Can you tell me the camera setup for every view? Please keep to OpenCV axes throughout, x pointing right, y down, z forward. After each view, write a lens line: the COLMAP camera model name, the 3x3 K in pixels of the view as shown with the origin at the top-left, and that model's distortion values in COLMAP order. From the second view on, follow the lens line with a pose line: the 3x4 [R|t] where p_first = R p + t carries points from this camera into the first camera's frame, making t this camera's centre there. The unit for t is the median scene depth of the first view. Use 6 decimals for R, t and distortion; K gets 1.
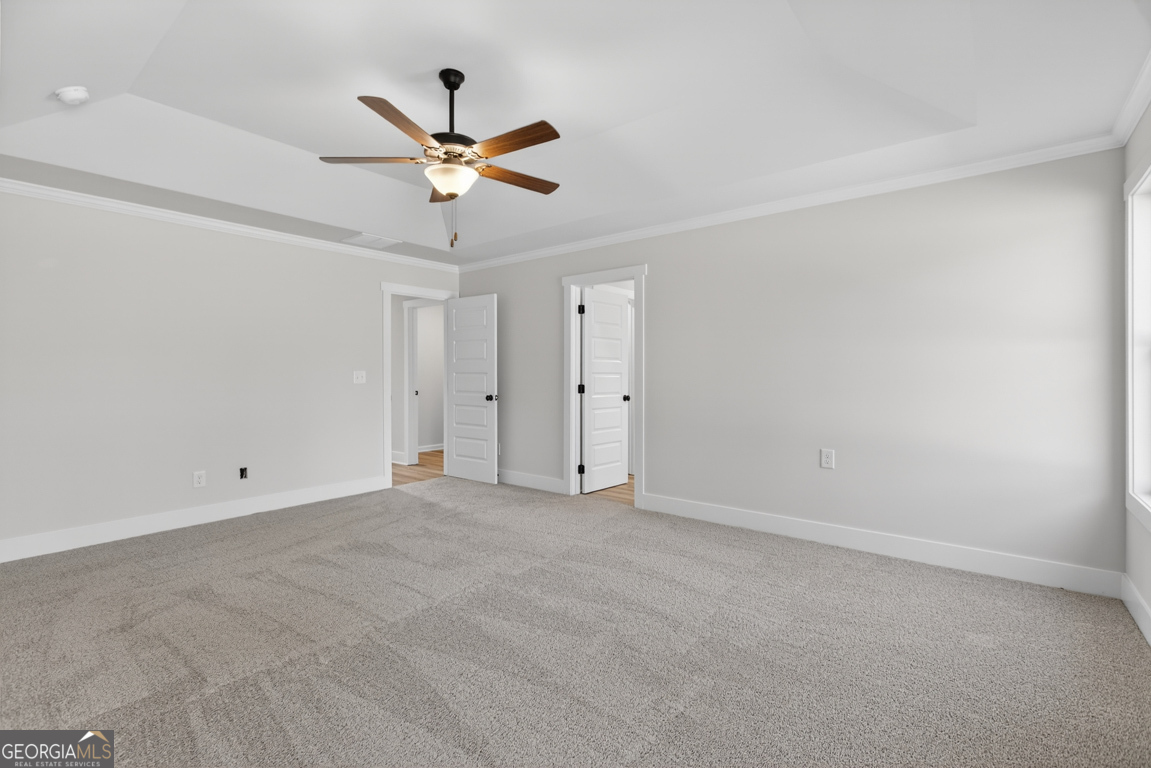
lens RADIAL K [[525.9, 0, 571.6], [0, 525.9, 377.7], [0, 0, 1]] dist [-0.002153, 0.000358]
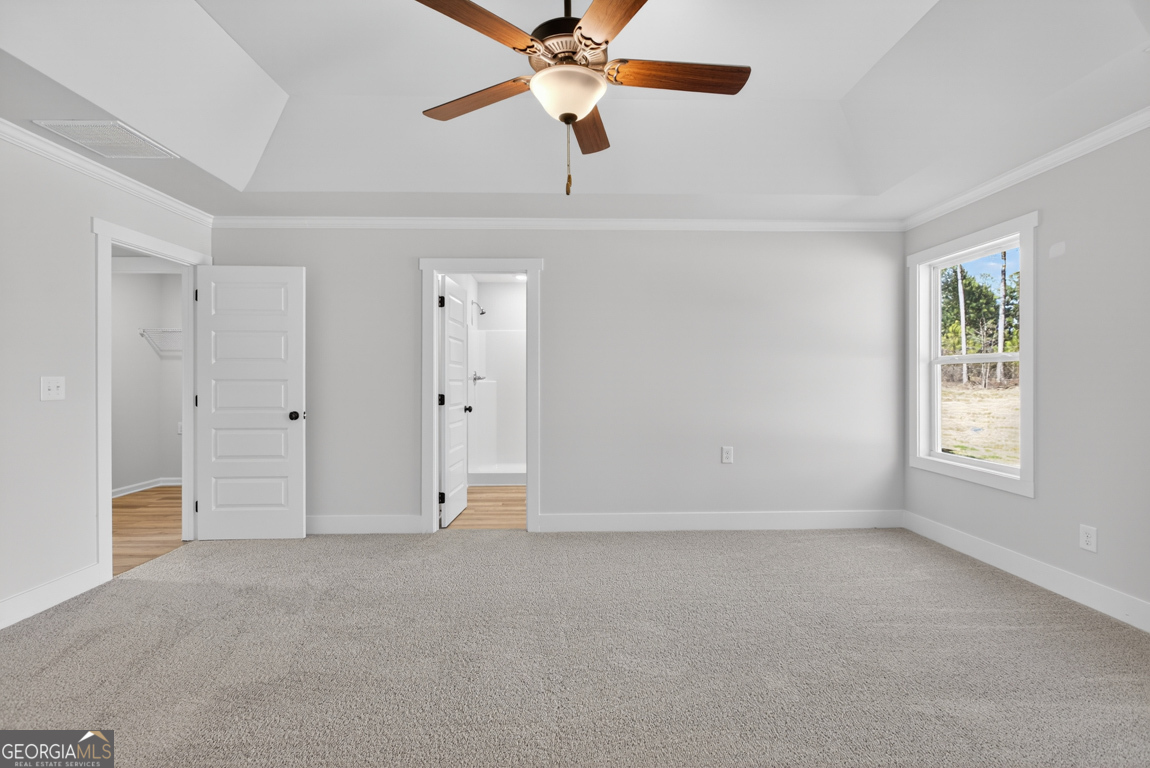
lens RADIAL K [[519.8, 0, 575.2], [0, 519.8, 380.3], [0, 0, 1]] dist [-0.007145, 0.000743]
pose [[0.755416, -0.000956, 0.655245, -0.344807], [0.007369, 0.999948, -0.007036, -0.000870], [-0.655204, 0.010144, 0.755384, 0.253360]]
